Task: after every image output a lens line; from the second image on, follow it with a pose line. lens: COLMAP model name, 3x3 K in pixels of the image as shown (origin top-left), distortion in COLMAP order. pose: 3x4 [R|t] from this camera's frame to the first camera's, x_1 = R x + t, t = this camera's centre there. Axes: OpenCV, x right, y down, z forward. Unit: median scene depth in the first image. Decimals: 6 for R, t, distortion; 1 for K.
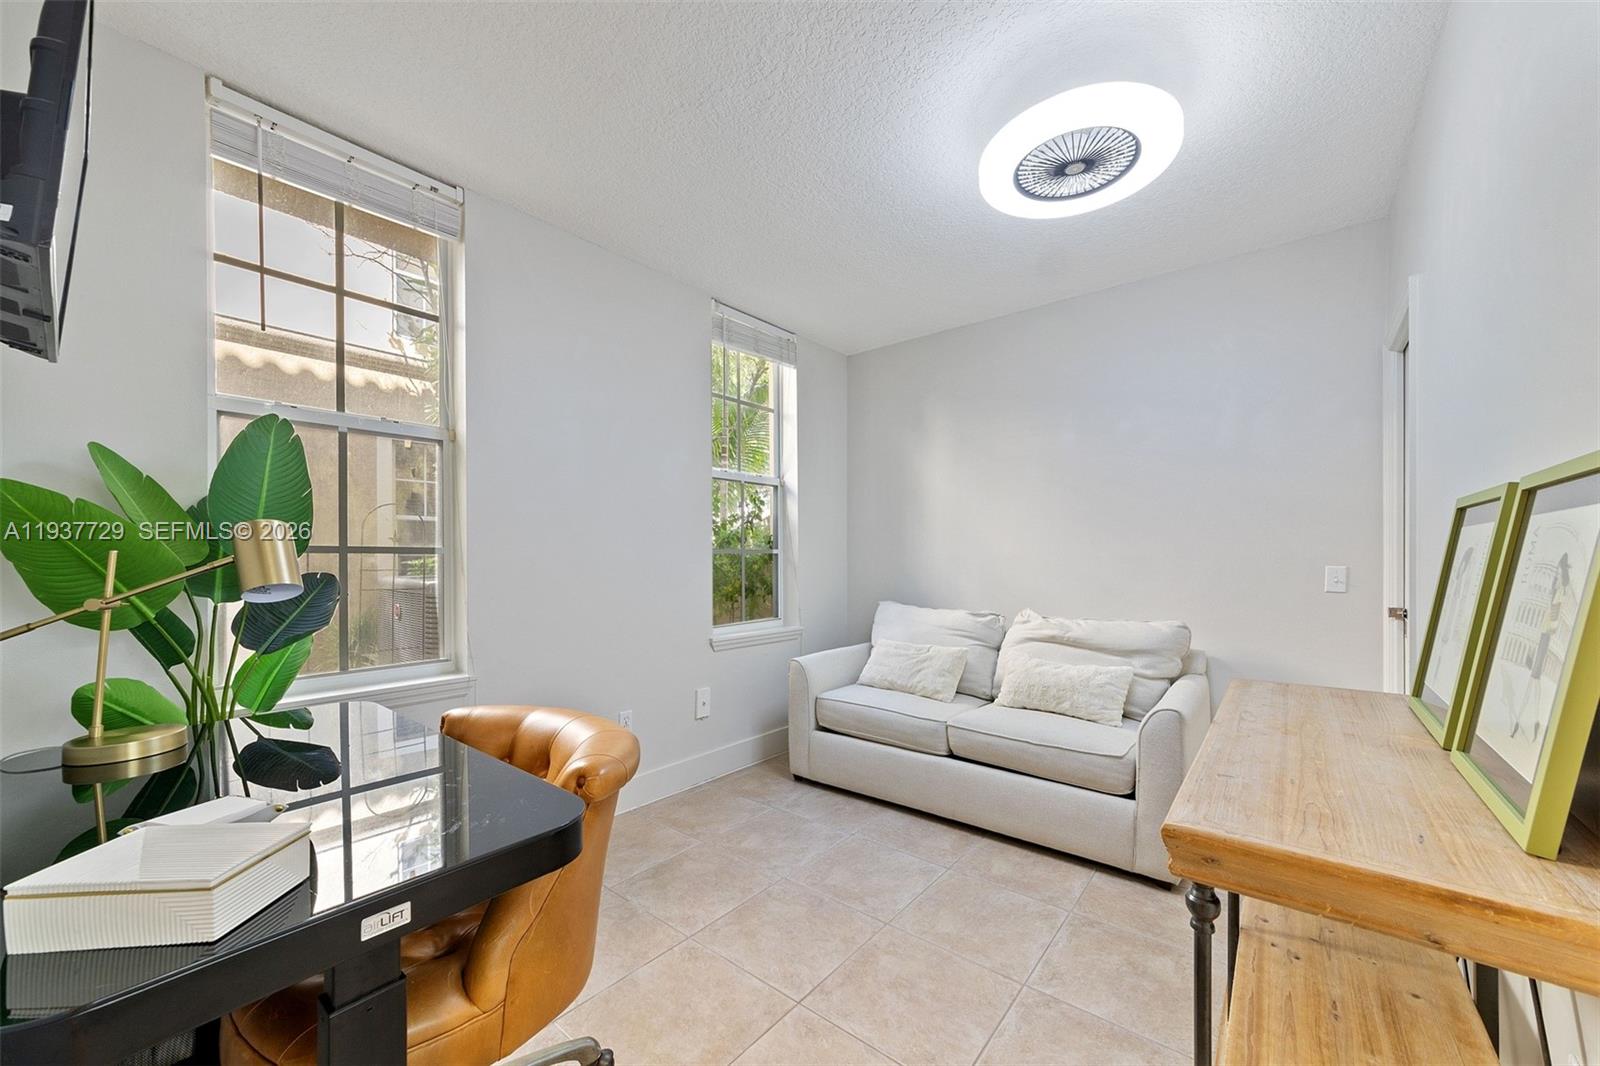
lens RADIAL K [[590.1, 0, 797.5], [0, 590.1, 570.0], [0, 0, 1]] dist [-0.007804, 0.004752]
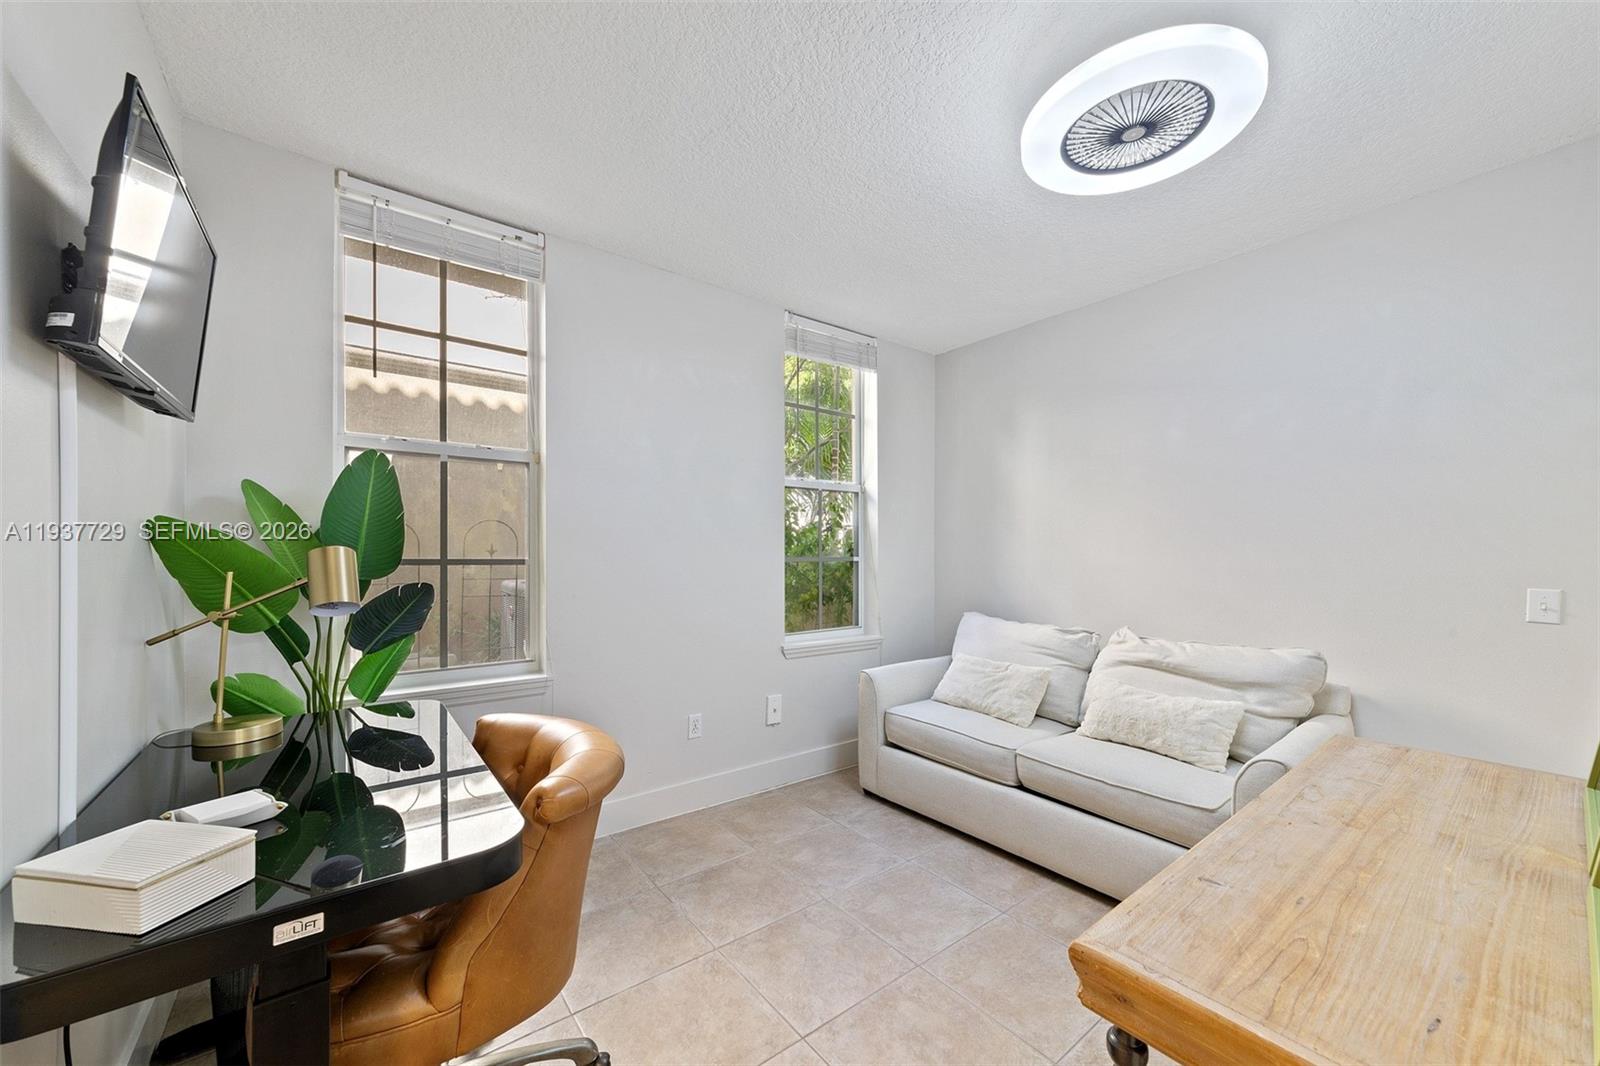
lens RADIAL K [[583.8, 0, 818.3], [0, 583.8, 562.3], [0, 0, 1]] dist [-0.009867, 0.006012]
pose [[0.975626, 0.008180, -0.219289, 0.187045], [-0.008785, 0.999960, -0.001782, -0.038326], [0.219265, 0.003665, 0.975658, 0.054389]]
